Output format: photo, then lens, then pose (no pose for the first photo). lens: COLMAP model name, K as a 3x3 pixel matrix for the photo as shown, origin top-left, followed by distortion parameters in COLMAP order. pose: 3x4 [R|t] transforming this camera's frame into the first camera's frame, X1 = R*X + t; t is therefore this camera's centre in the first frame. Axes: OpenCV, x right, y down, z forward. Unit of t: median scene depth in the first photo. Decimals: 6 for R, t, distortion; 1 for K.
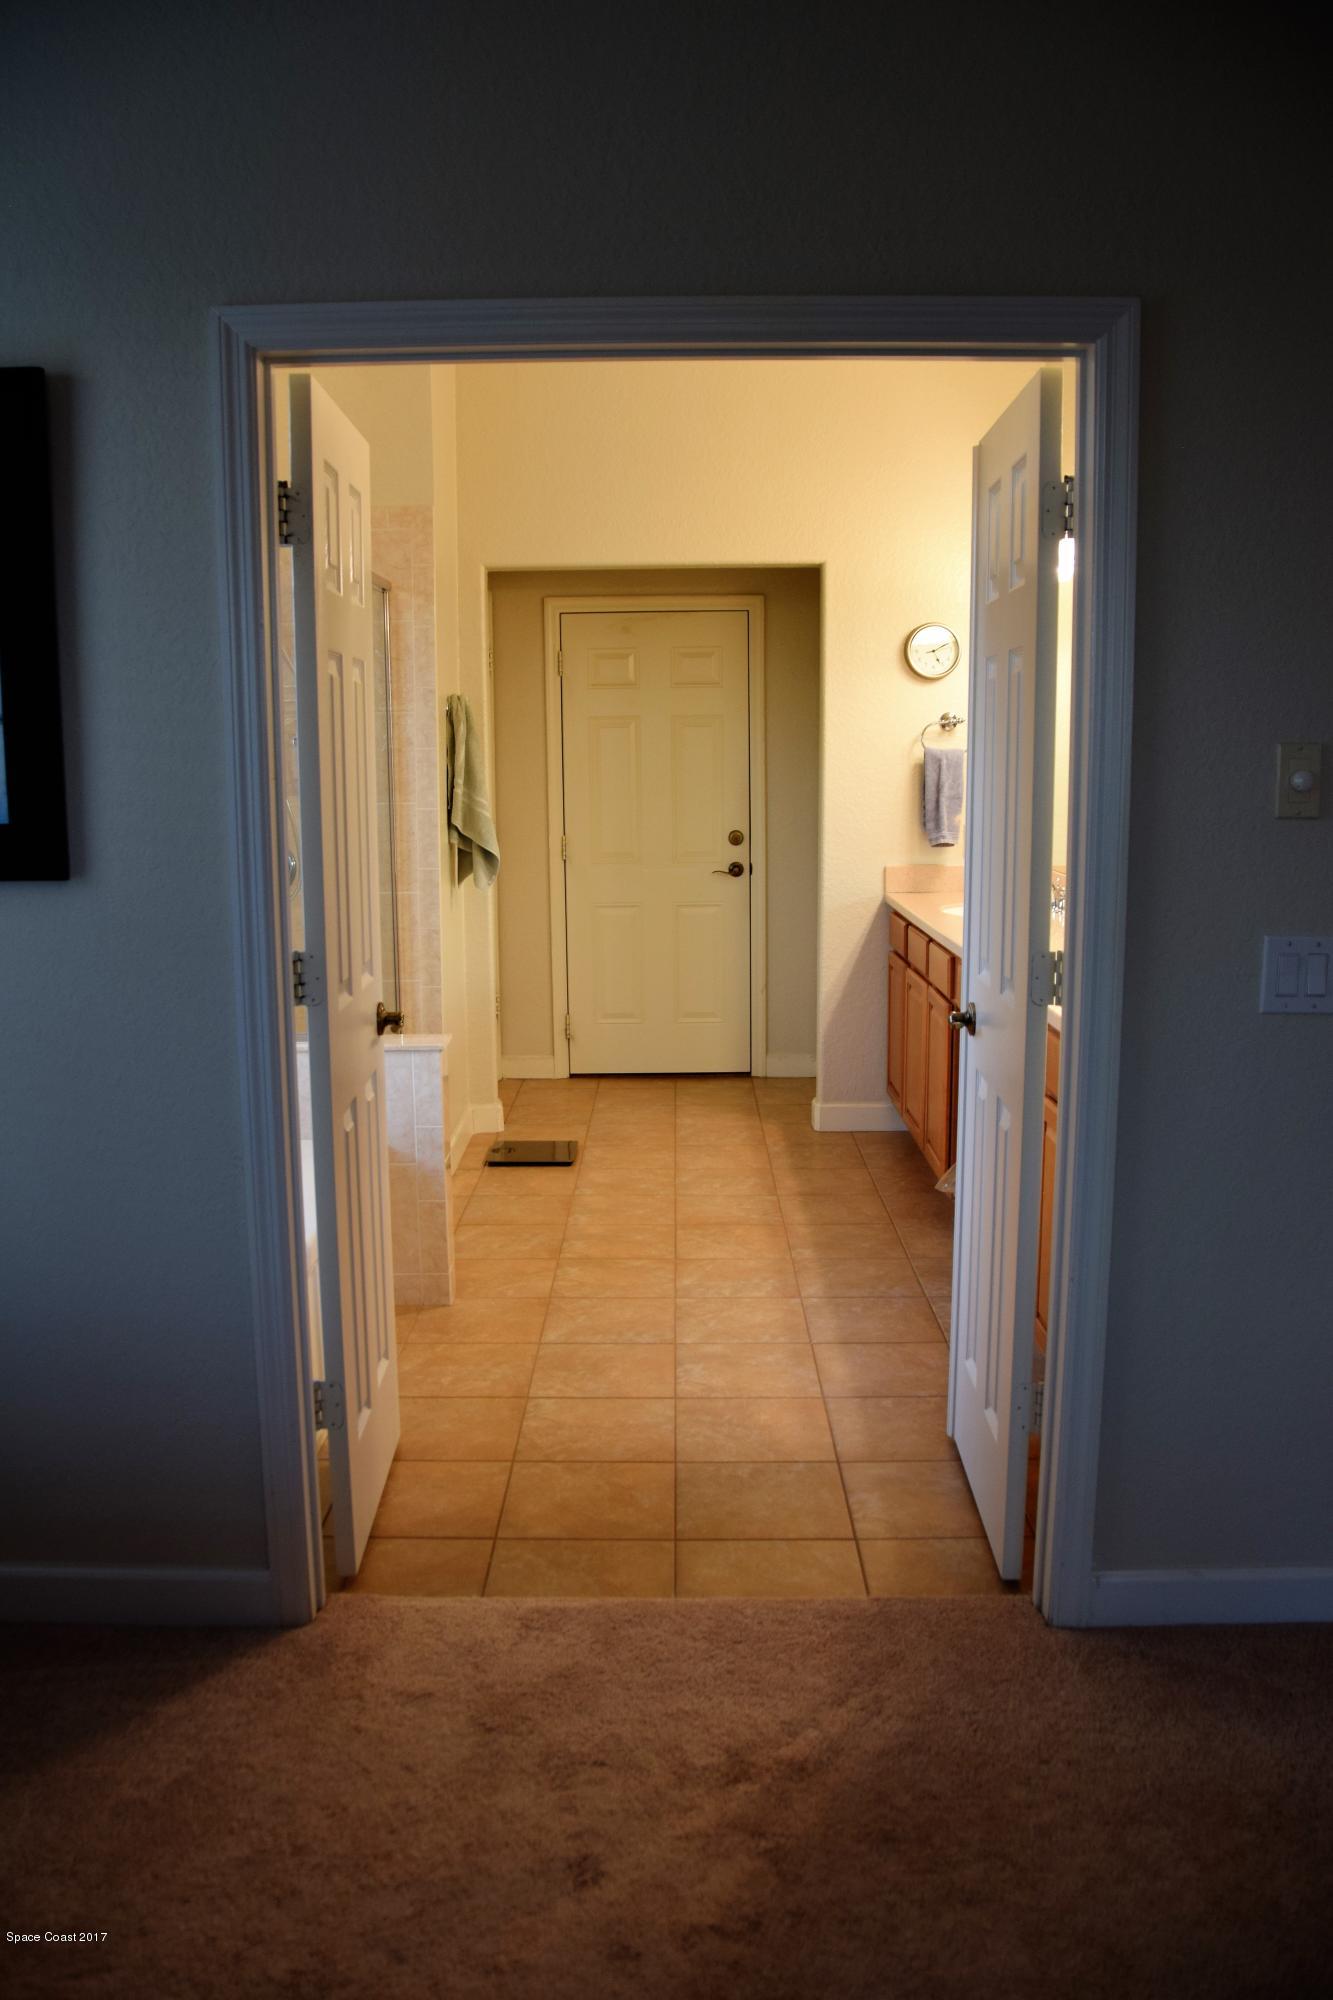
lens RADIAL K [[1563.4, 0, 639.0], [0, 1563.4, 997.2], [0, 0, 1]] dist [-0.147961, 0.106699]
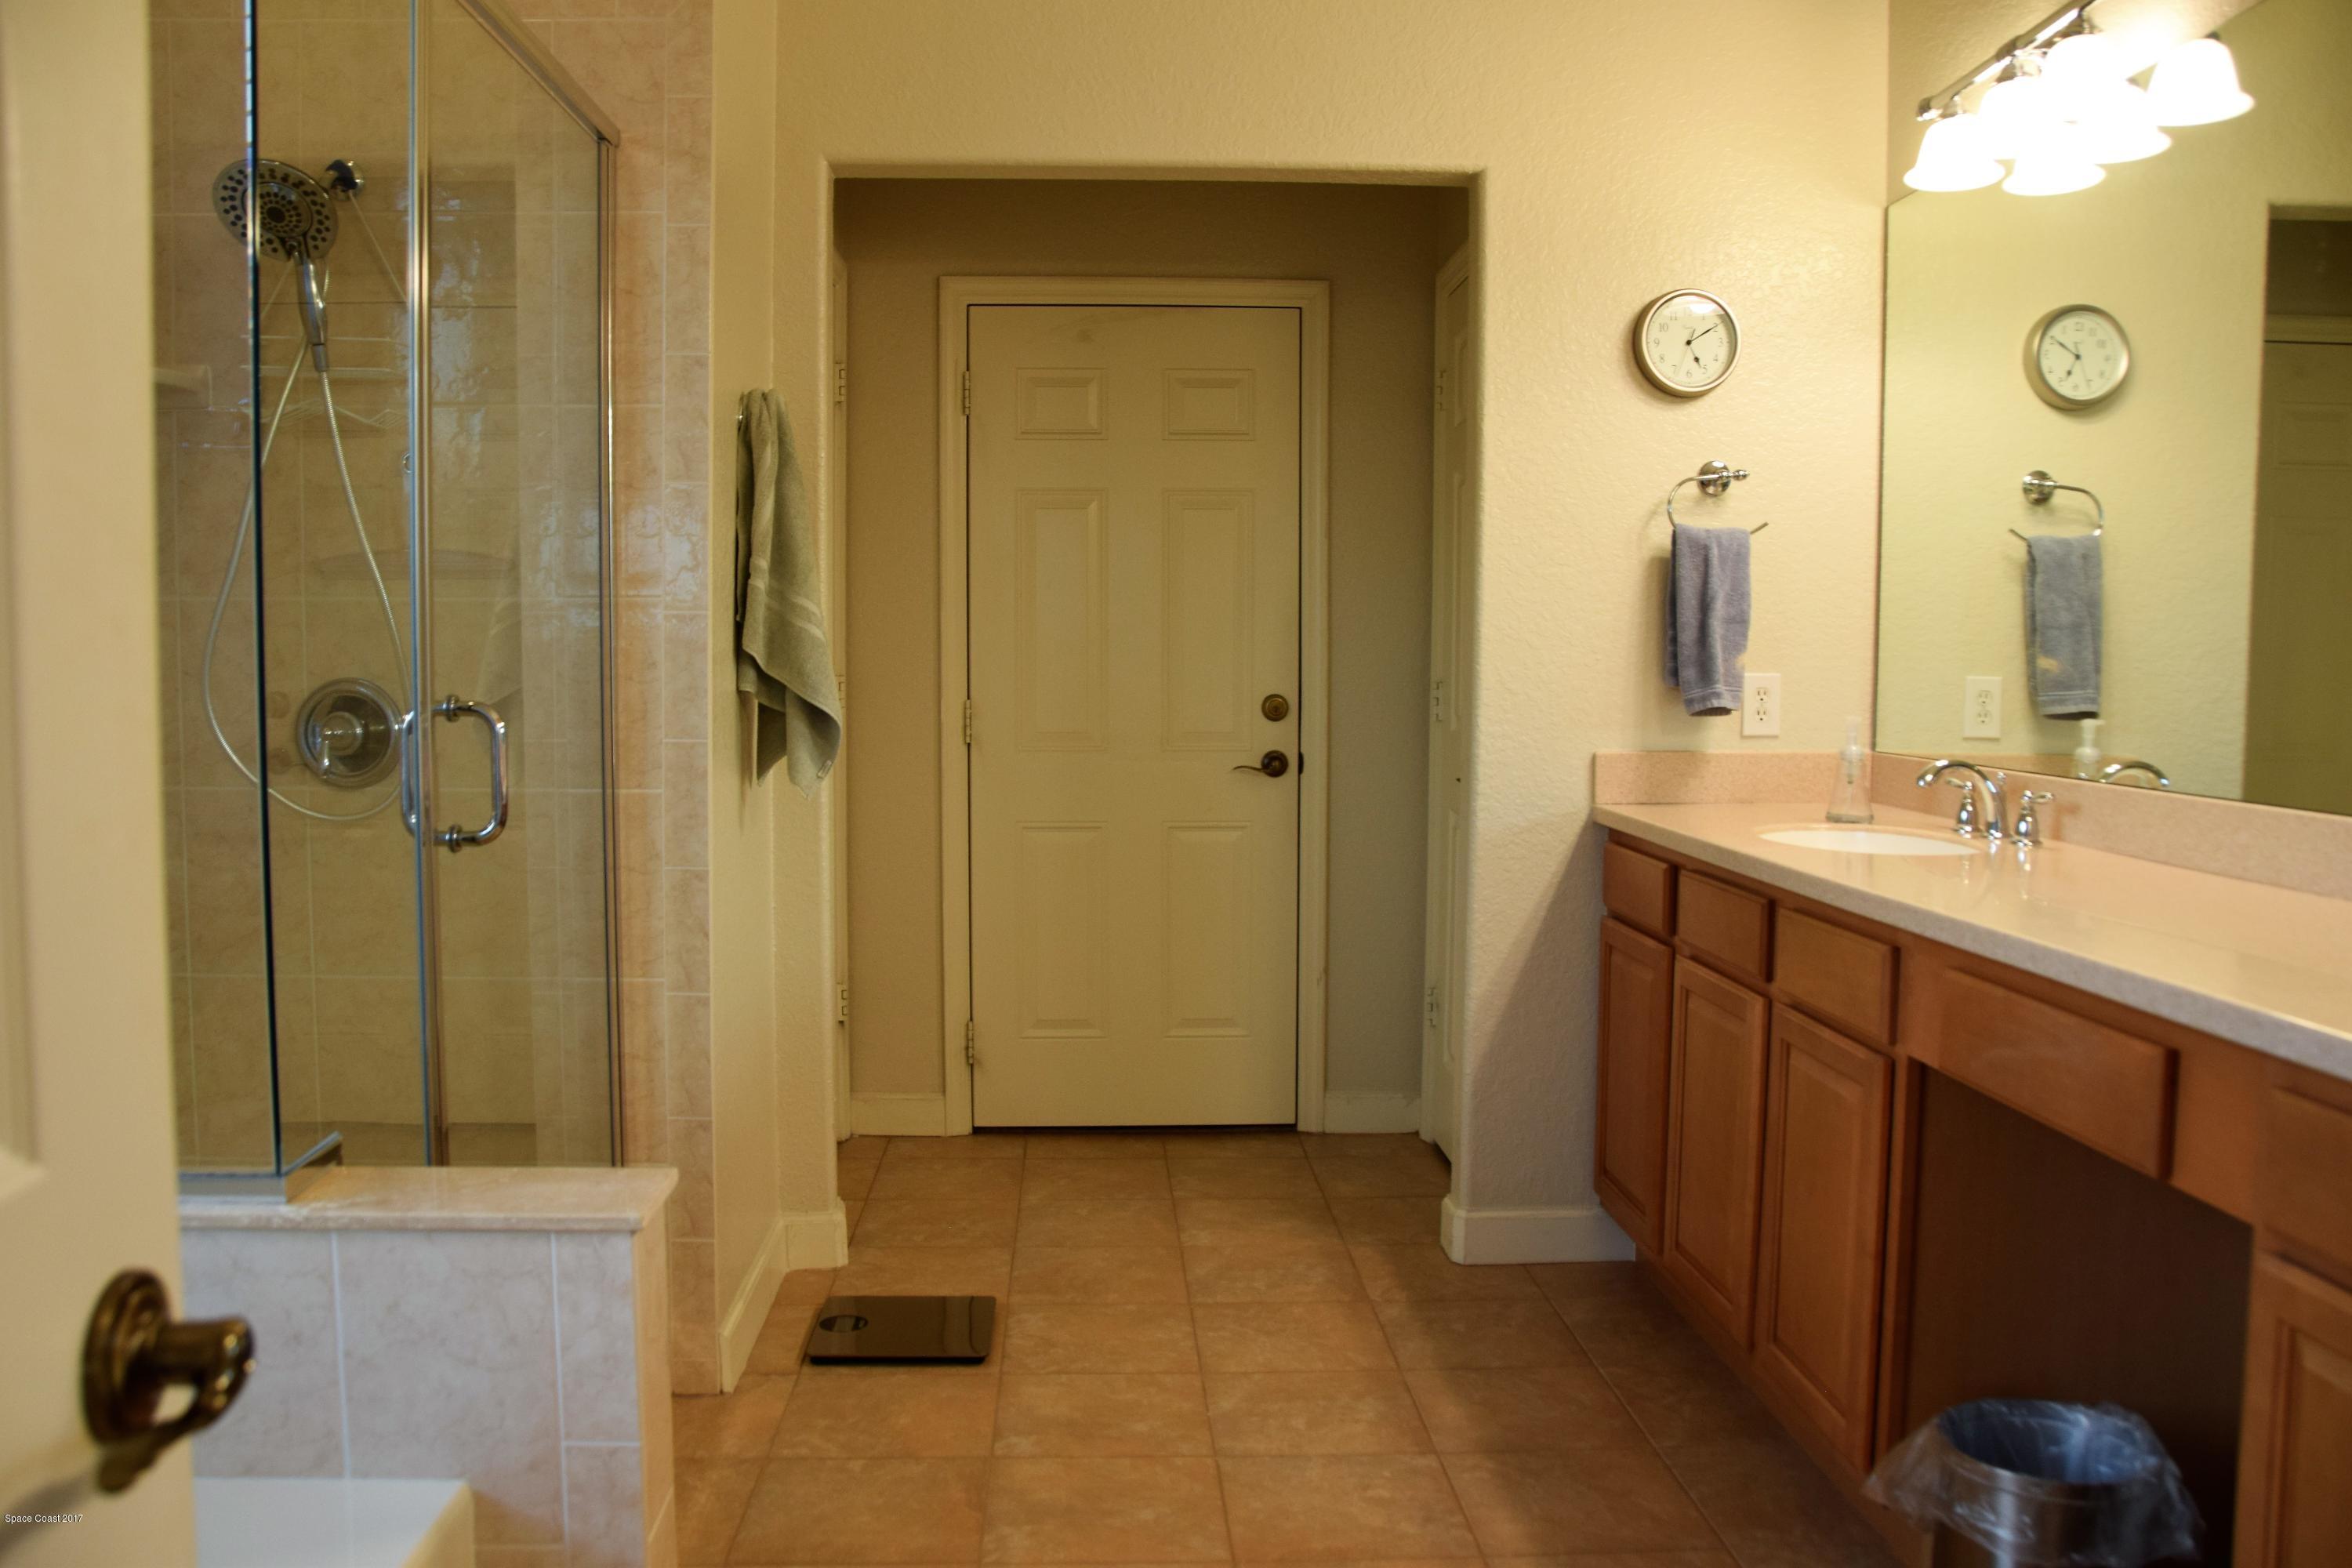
lens RADIAL K [[1838.6, 0, 1153.5], [0, 1838.6, 783.8], [0, 0, 1]] dist [-0.147961, 0.106699]
pose [[0.998018, 0.010273, 0.062083, -0.027508], [-0.004996, 0.996405, -0.084574, -0.022811], [-0.062728, 0.084096, 0.994481, 0.425050]]
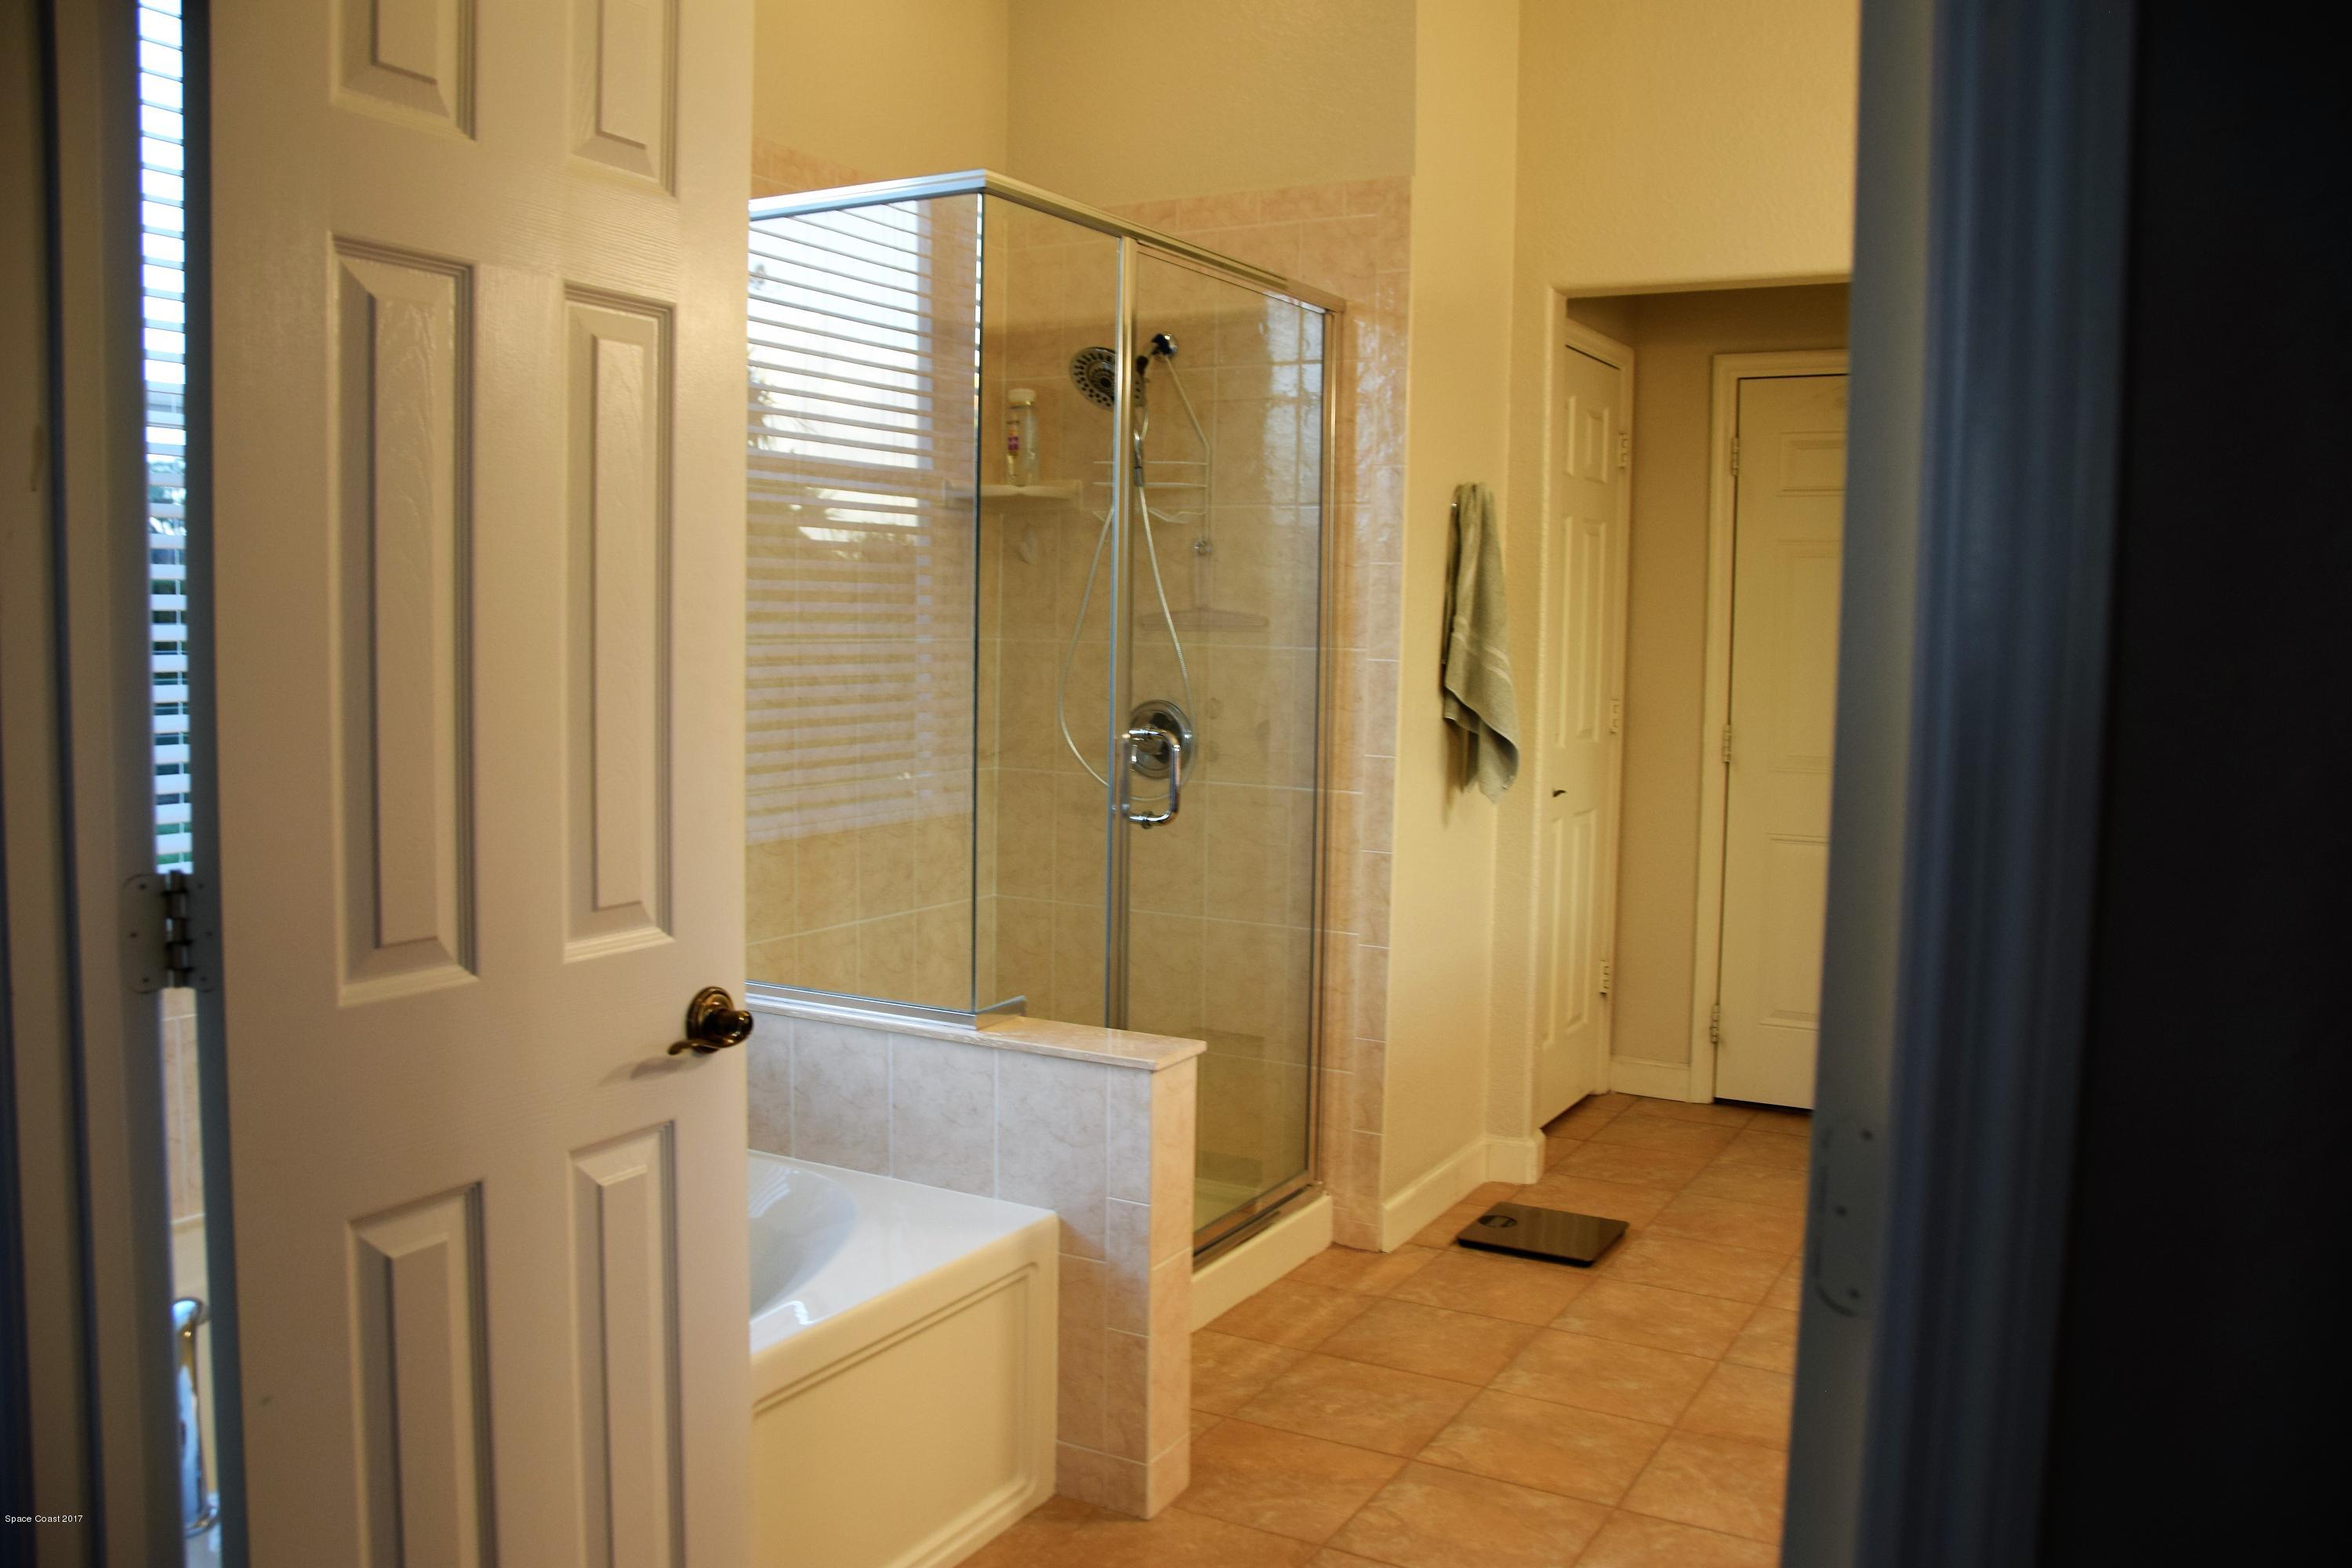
lens RADIAL K [[1841.1, 0, 1238.2], [0, 1841.1, 782.4], [0, 0, 1]] dist [-0.145379, 0.112020]
pose [[0.889848, 0.063670, -0.451792, 0.137819], [-0.097253, 0.993927, -0.051478, -0.027216], [0.445771, 0.089746, 0.890637, 0.305047]]
